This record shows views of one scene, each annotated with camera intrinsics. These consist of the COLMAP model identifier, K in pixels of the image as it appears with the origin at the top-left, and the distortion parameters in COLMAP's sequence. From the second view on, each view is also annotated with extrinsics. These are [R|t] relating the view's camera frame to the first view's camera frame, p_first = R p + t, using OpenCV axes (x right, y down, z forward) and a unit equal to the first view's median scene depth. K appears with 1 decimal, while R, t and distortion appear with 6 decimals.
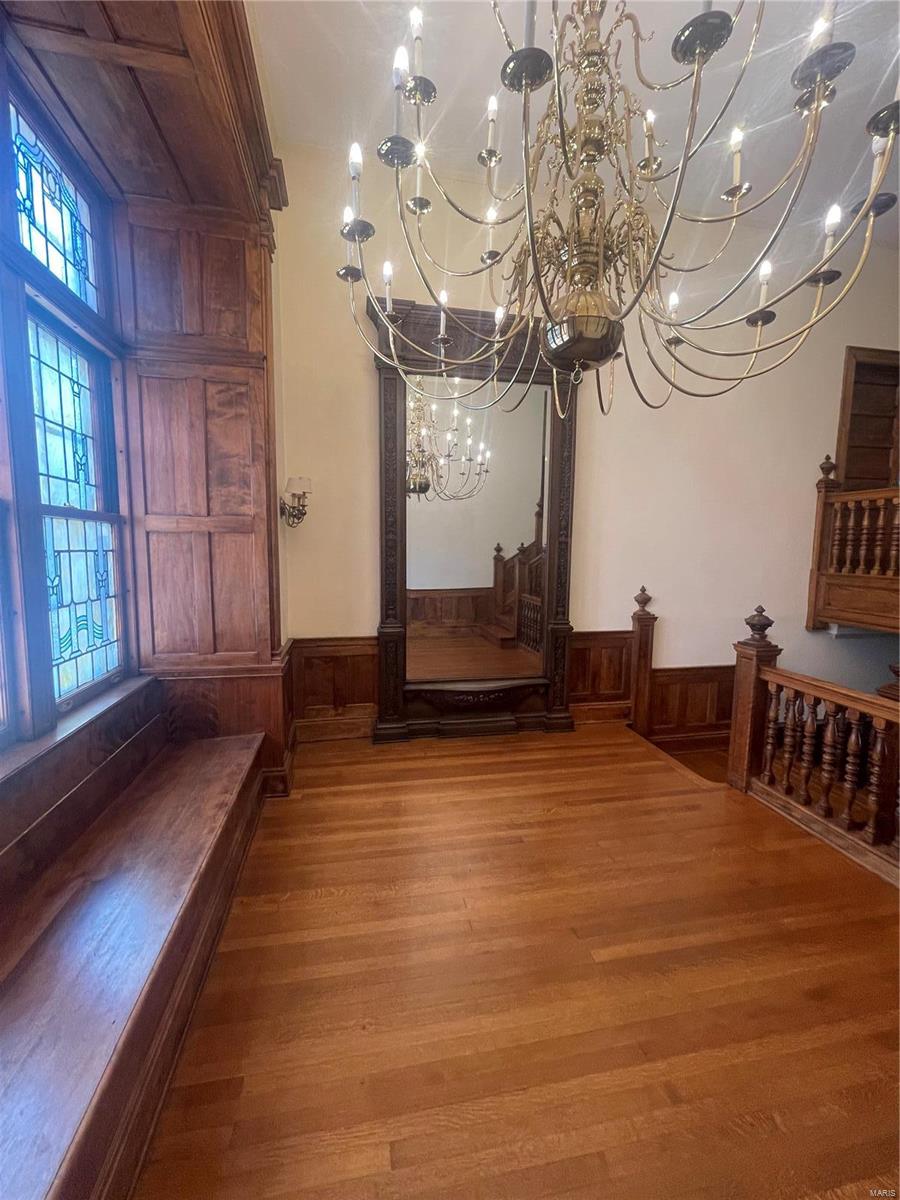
lens RADIAL K [[488.5, 0, 452.9], [0, 488.5, 595.3], [0, 0, 1]] dist [-0.001868, -0.000139]
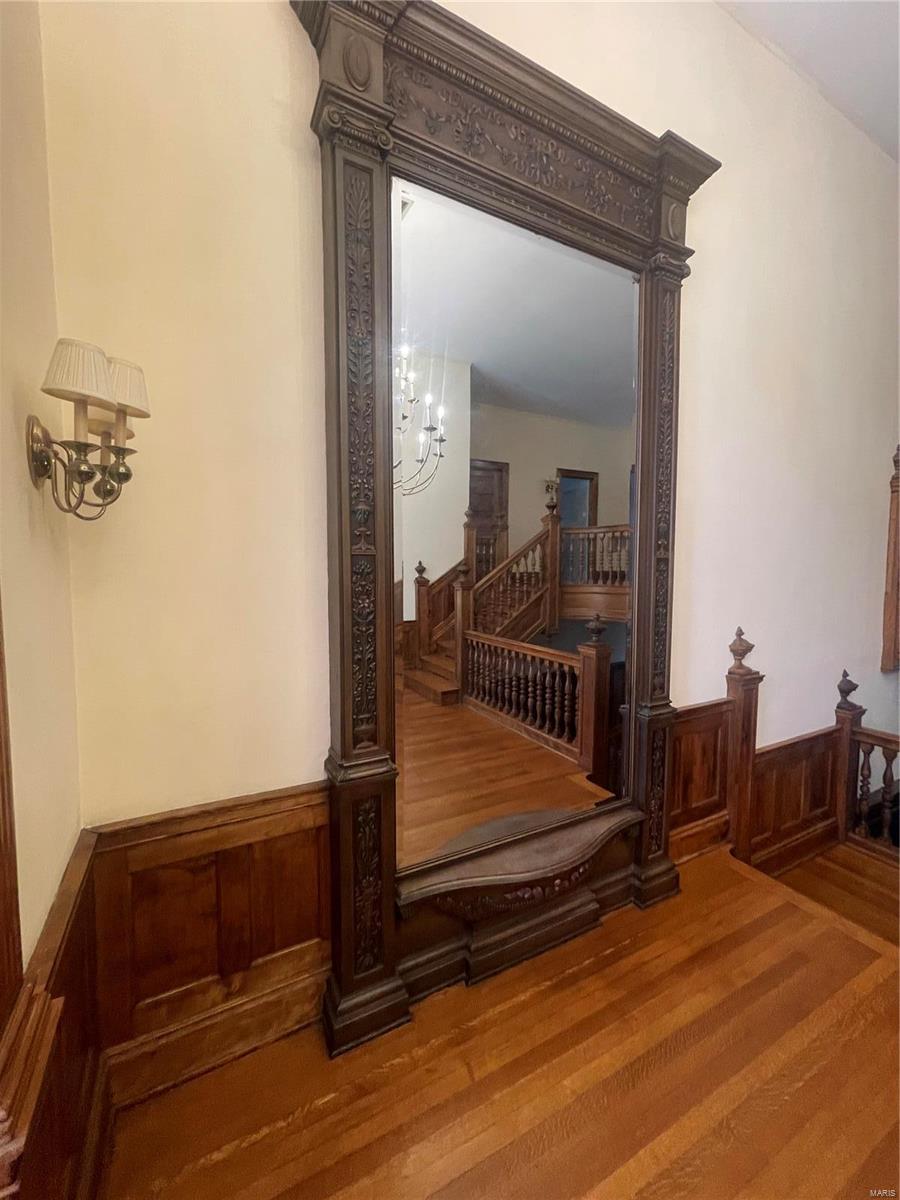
lens RADIAL K [[488.5, 0, 452.9], [0, 488.5, 595.3], [0, 0, 1]] dist [-0.001868, -0.000139]
pose [[0.958684, -0.027256, 0.283165, -0.162602], [0.037640, 0.998801, -0.031294, -0.060475], [-0.281973, 0.040660, 0.958560, 0.544156]]
